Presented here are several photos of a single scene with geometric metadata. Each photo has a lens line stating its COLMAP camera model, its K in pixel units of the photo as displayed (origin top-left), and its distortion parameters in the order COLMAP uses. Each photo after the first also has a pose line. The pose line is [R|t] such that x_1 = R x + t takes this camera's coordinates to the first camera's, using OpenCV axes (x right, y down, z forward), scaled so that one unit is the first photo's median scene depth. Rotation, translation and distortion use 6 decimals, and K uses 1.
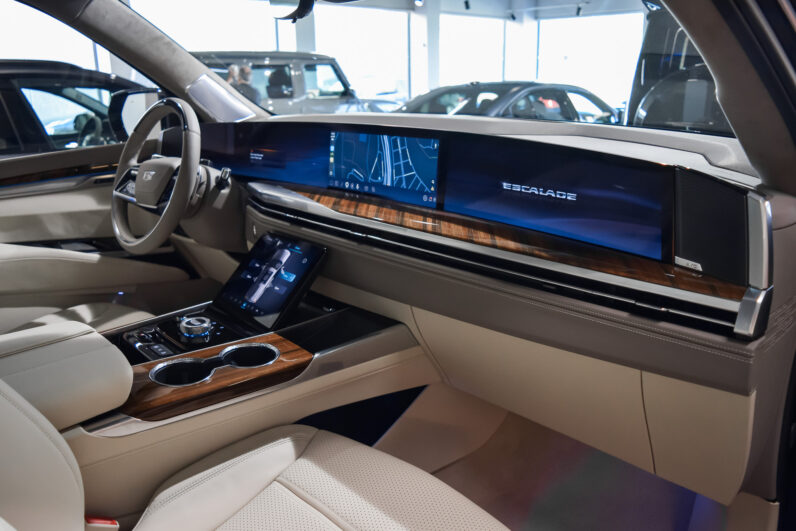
lens RADIAL K [[622.5, 0, 398.0], [0, 622.5, 265.5], [0, 0, 1]] dist [-0.092944, 0.008571]
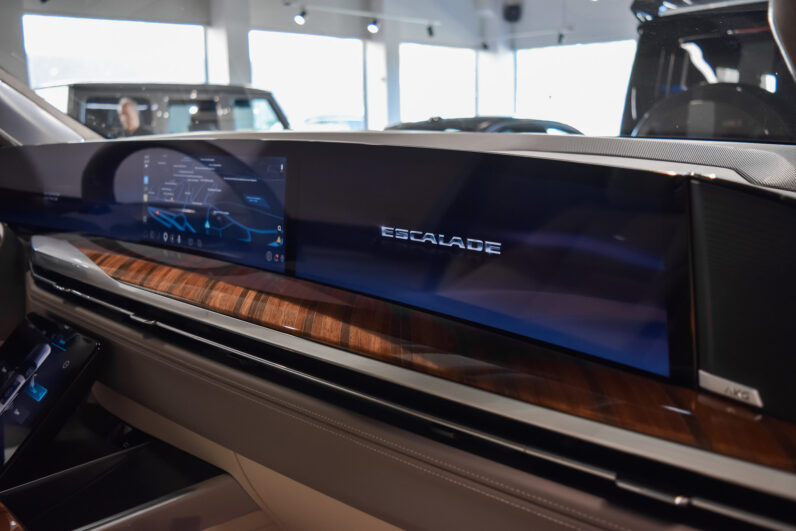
lens RADIAL K [[733.8, 0, 398.0], [0, 733.8, 265.5], [0, 0, 1]] dist [-0.084215, -0.001139]
pose [[0.998593, -0.012536, 0.051529, 0.130887], [0.017570, 0.994988, -0.098443, -0.028841], [-0.050036, 0.099210, 0.993808, 0.302980]]
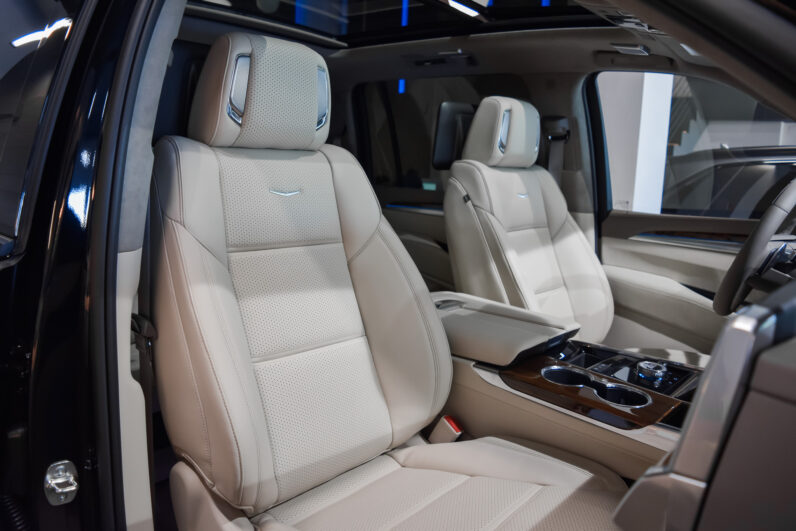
lens RADIAL K [[622.5, 0, 398.0], [0, 622.5, 265.5], [0, 0, 1]] dist [-0.092944, 0.008571]
pose [[0.094615, 0.179892, -0.979125, 0.624395], [-0.327029, 0.934571, 0.140105, -0.074495], [0.940266, 0.306946, 0.147255, 0.359710]]
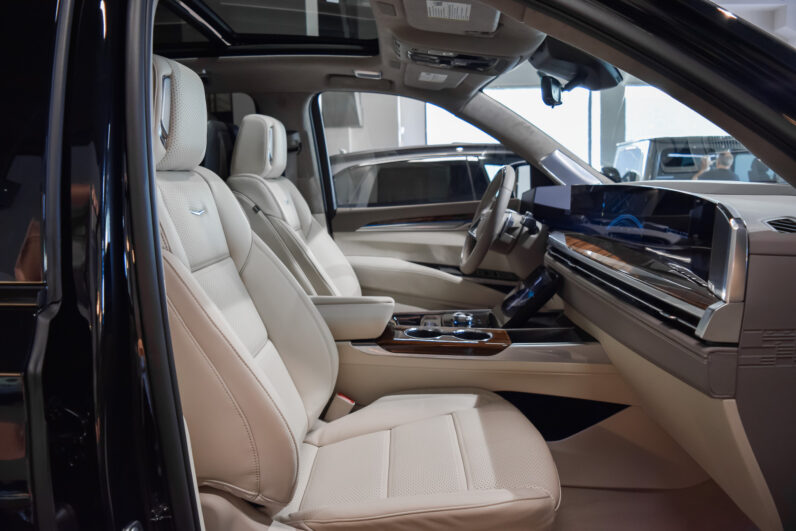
lens RADIAL K [[622.5, 0, 398.0], [0, 622.5, 265.5], [0, 0, 1]] dist [-0.092944, 0.008571]
pose [[0.707734, 0.091894, -0.700477, 0.552696], [-0.185008, 0.981010, -0.058229, 0.088964], [0.681825, 0.170805, 0.711295, -0.150455]]
